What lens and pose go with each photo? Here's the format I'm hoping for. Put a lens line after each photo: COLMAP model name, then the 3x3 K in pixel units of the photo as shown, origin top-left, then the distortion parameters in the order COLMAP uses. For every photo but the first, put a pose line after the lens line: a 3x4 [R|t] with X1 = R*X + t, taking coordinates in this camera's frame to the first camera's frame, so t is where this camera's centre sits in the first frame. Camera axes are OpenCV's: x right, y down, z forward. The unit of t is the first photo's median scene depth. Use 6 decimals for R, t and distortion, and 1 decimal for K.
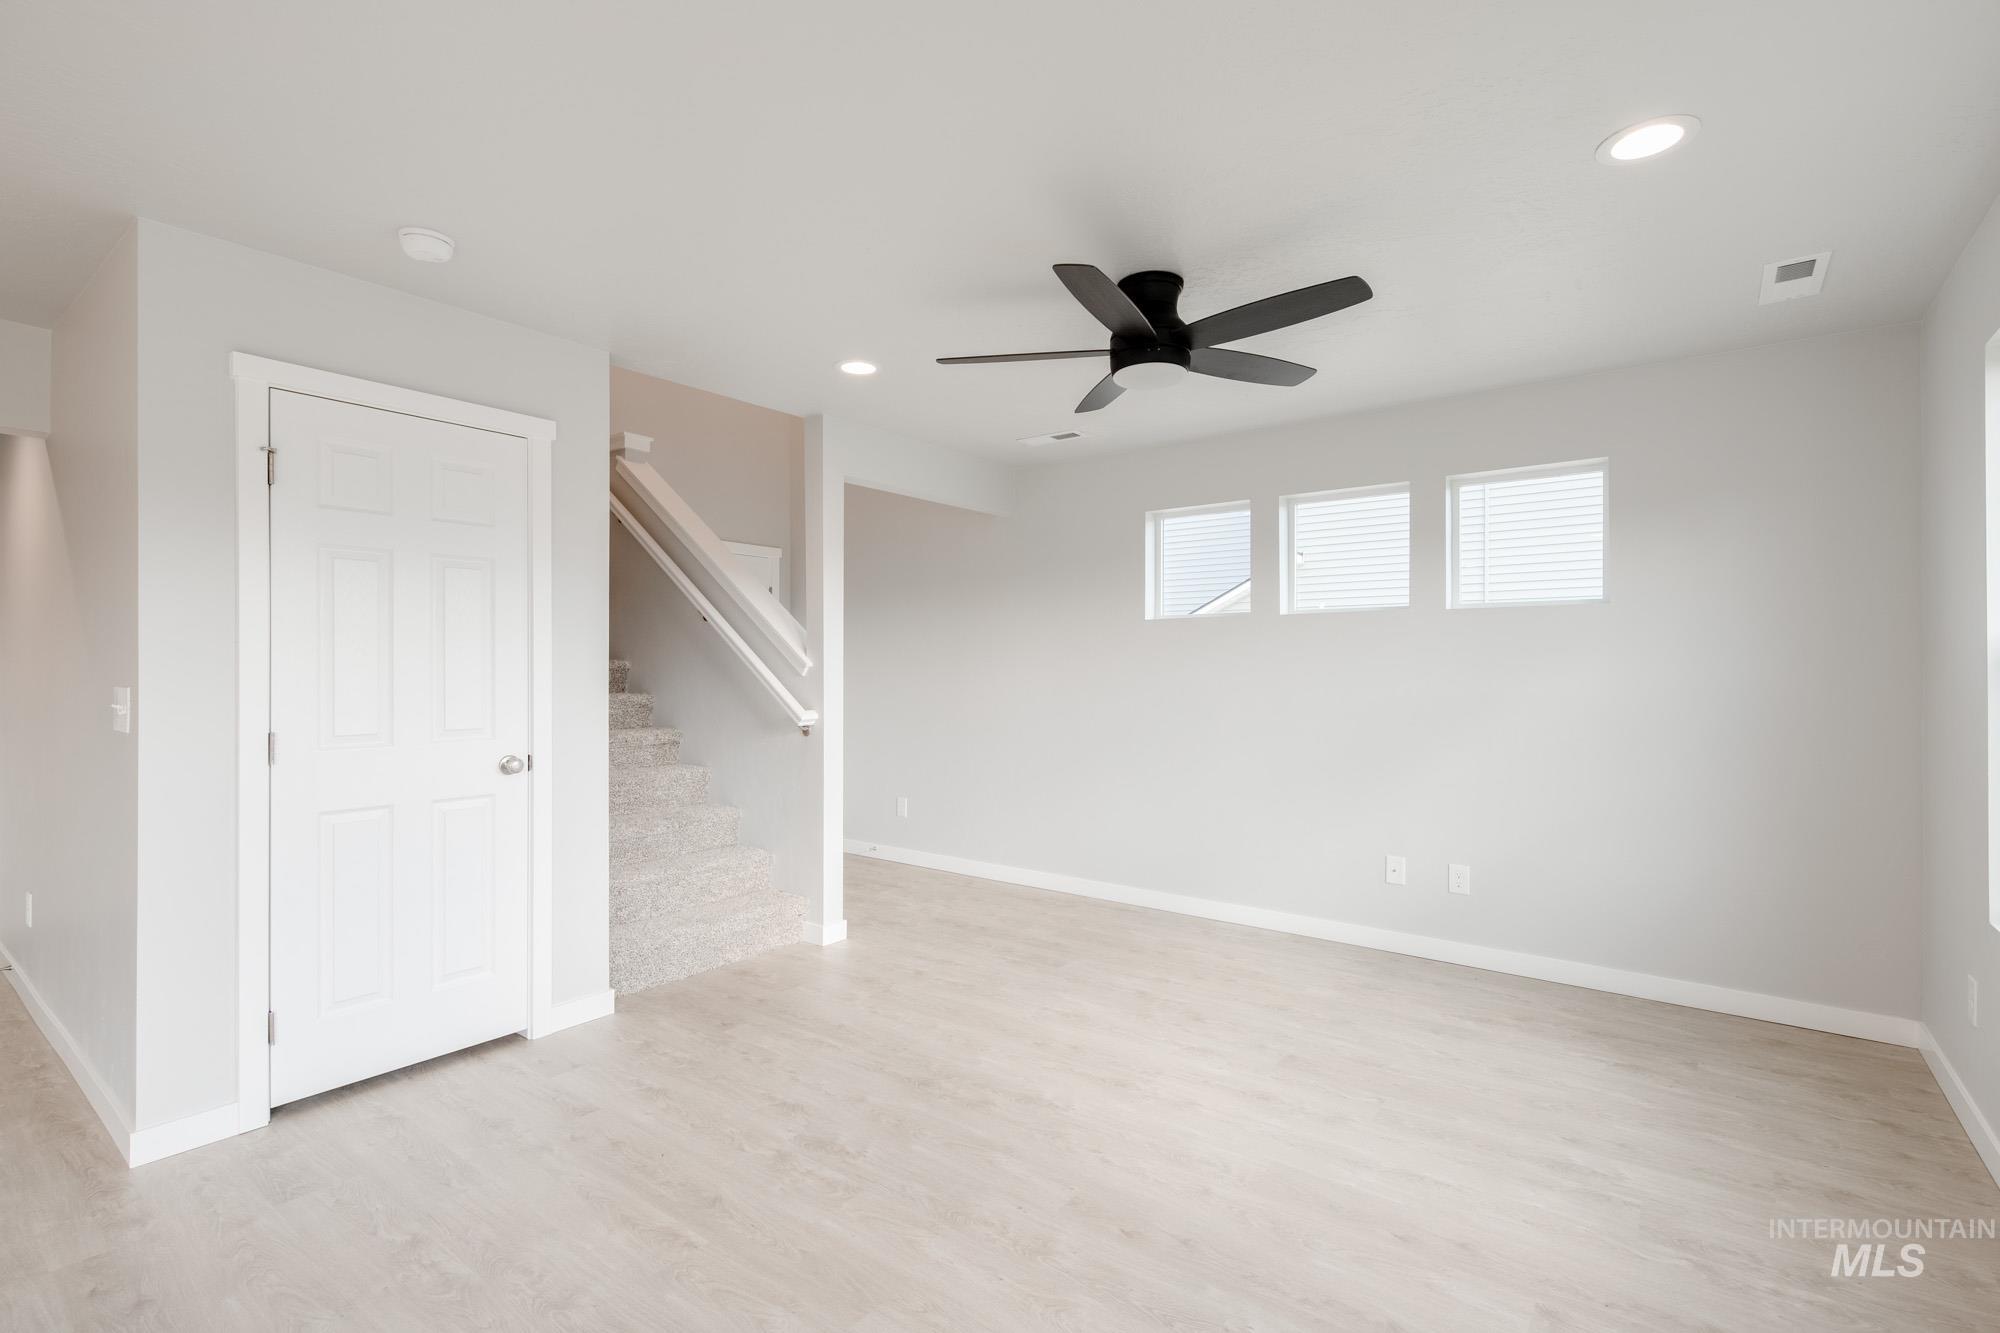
lens RADIAL K [[911.2, 0, 994.8], [0, 911.2, 673.8], [0, 0, 1]] dist [0.020424, -0.010436]
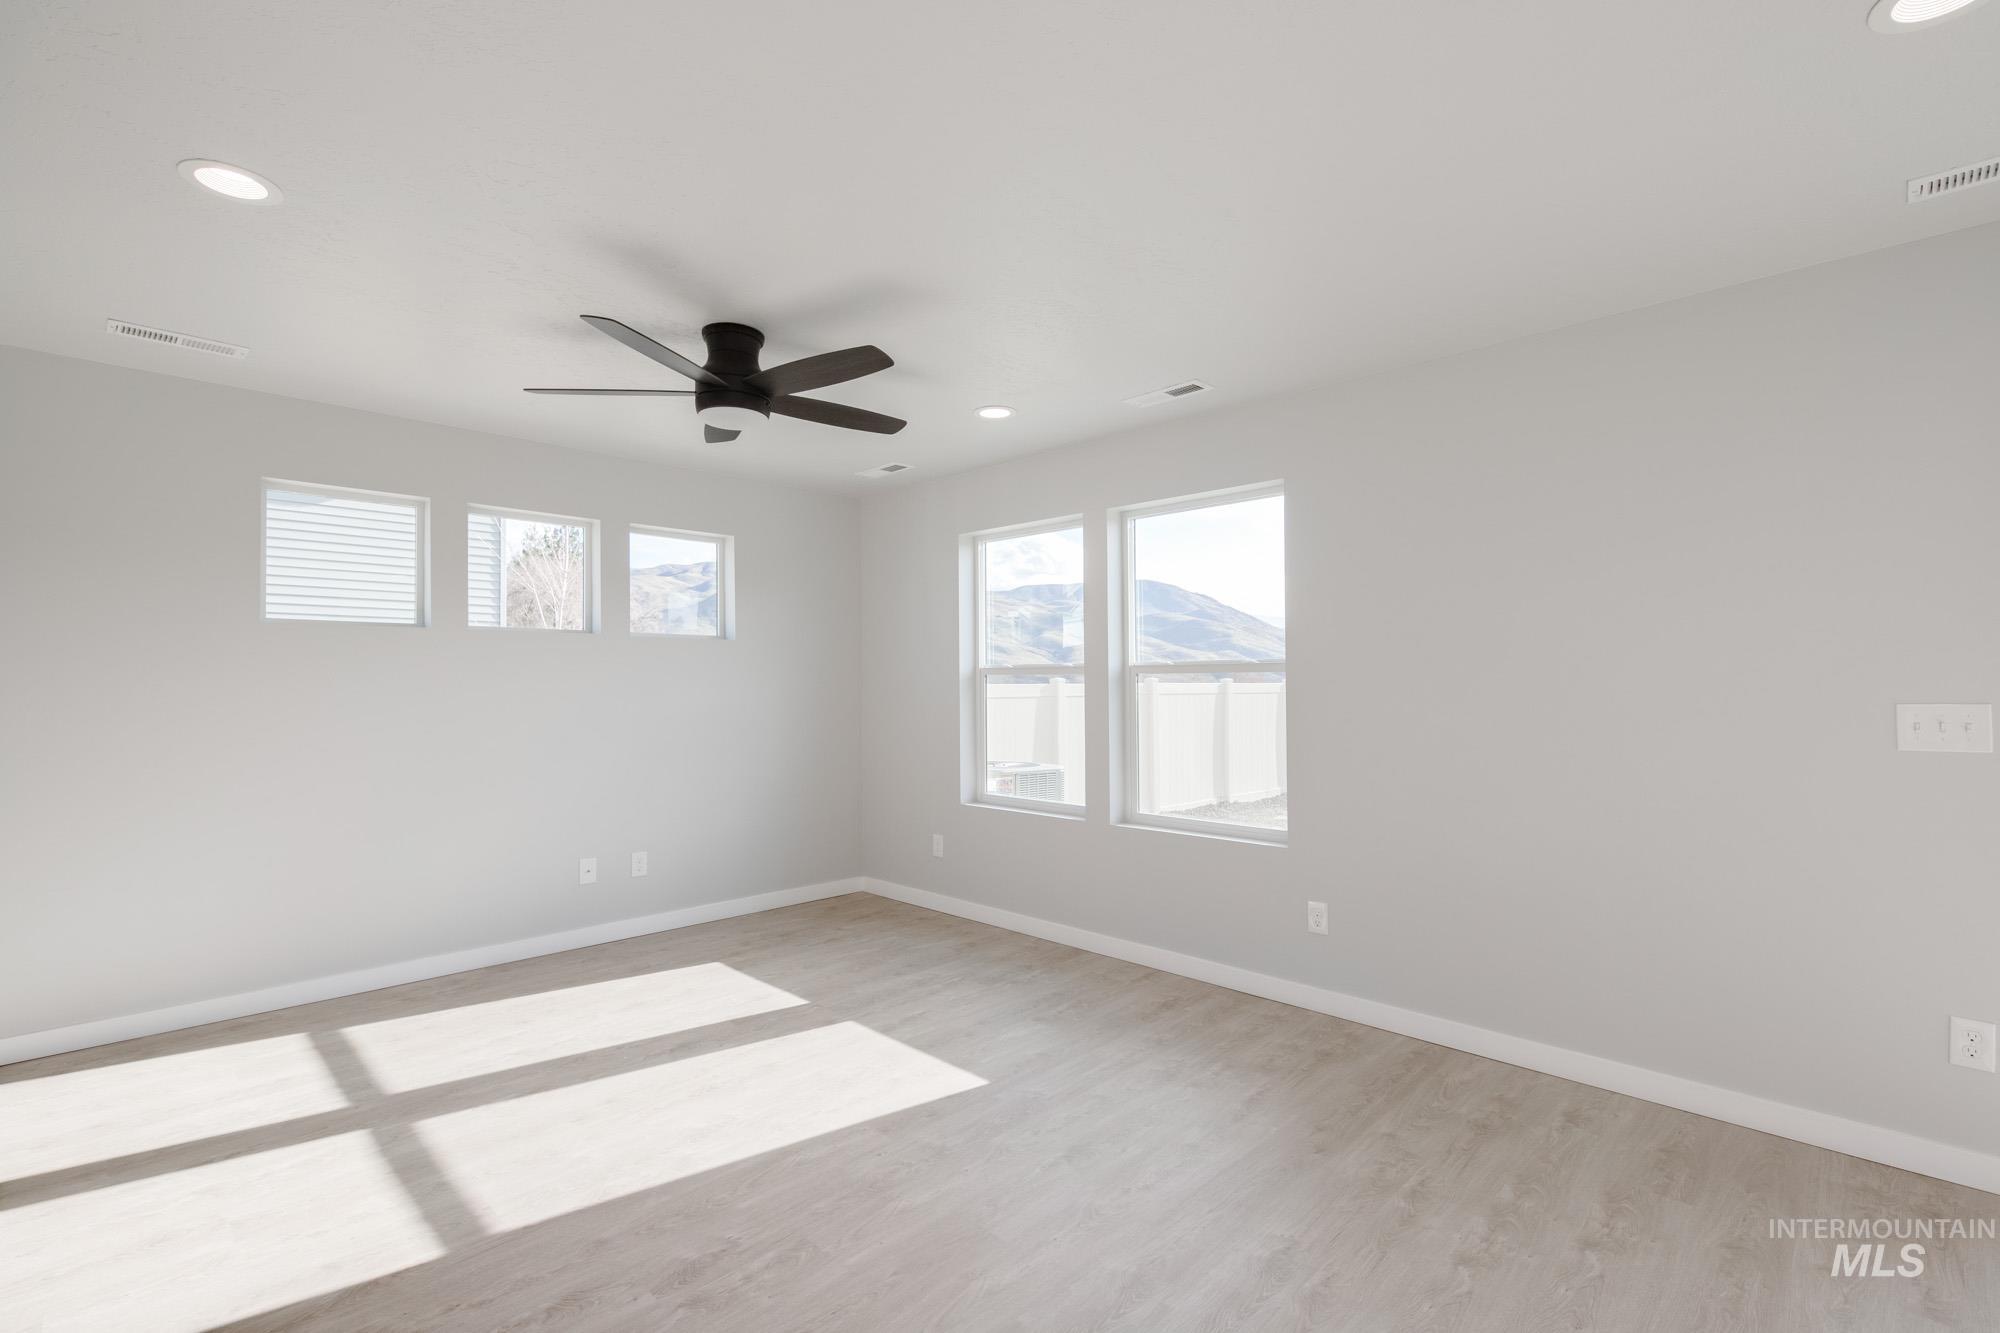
lens RADIAL K [[900.8, 0, 999.8], [0, 900.8, 683.4], [0, 0, 1]] dist [0.020026, -0.012621]
pose [[0.125972, 0.000352, 0.992034, -0.746479], [0.009733, 0.999951, -0.001591, -0.004677], [-0.991986, 0.009856, 0.125962, 0.482927]]
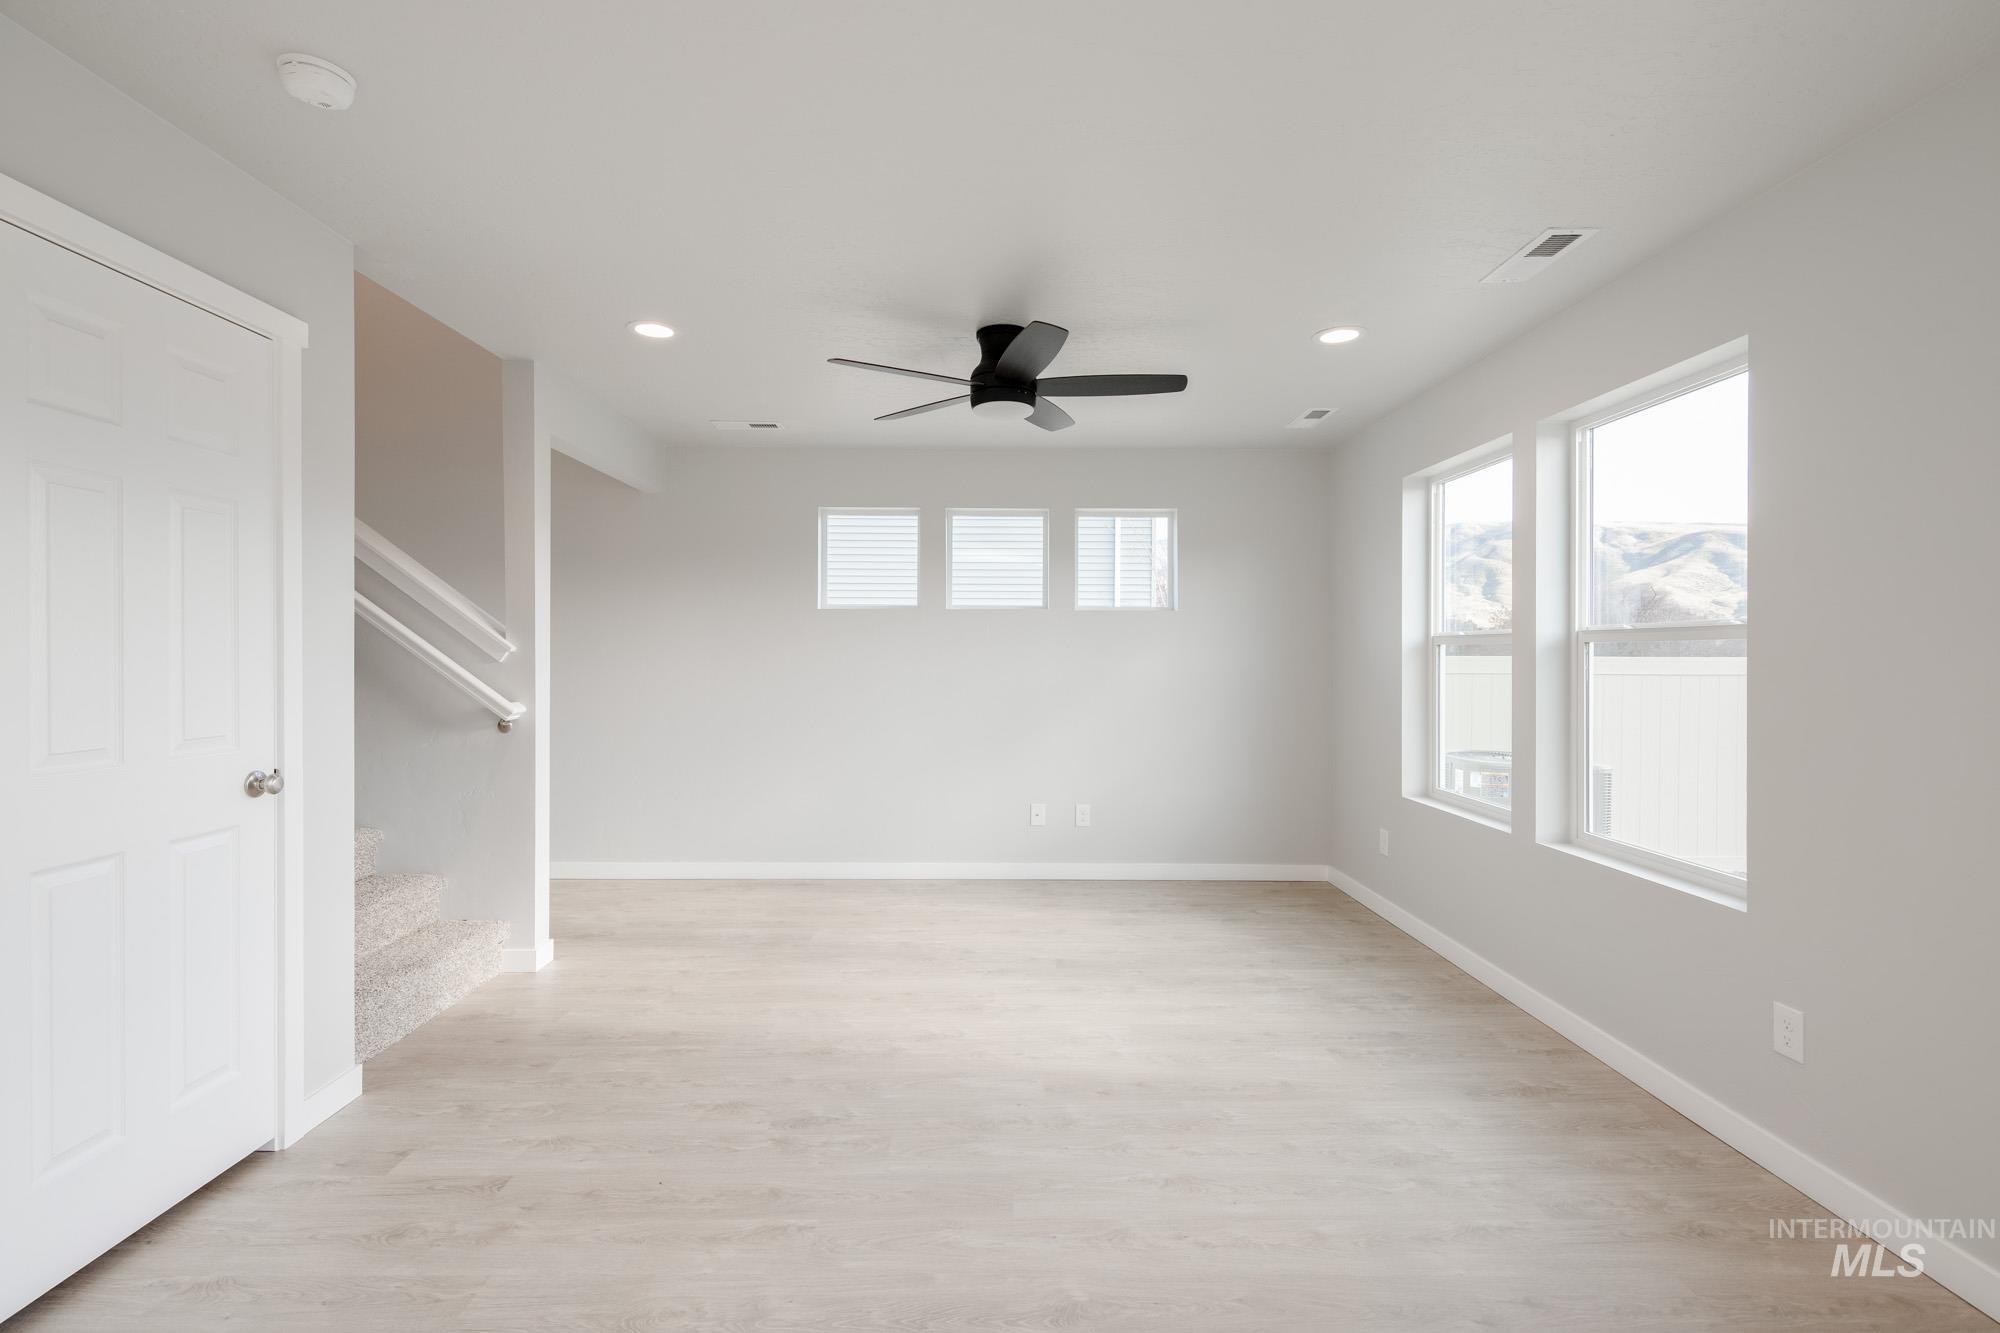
lens RADIAL K [[911.2, 0, 994.8], [0, 911.2, 673.8], [0, 0, 1]] dist [0.020424, -0.010436]
pose [[0.786474, -0.009095, 0.617557, -0.505016], [-0.000157, 0.999889, 0.014926, 0.000347], [-0.617624, -0.011835, 0.786384, 0.057913]]
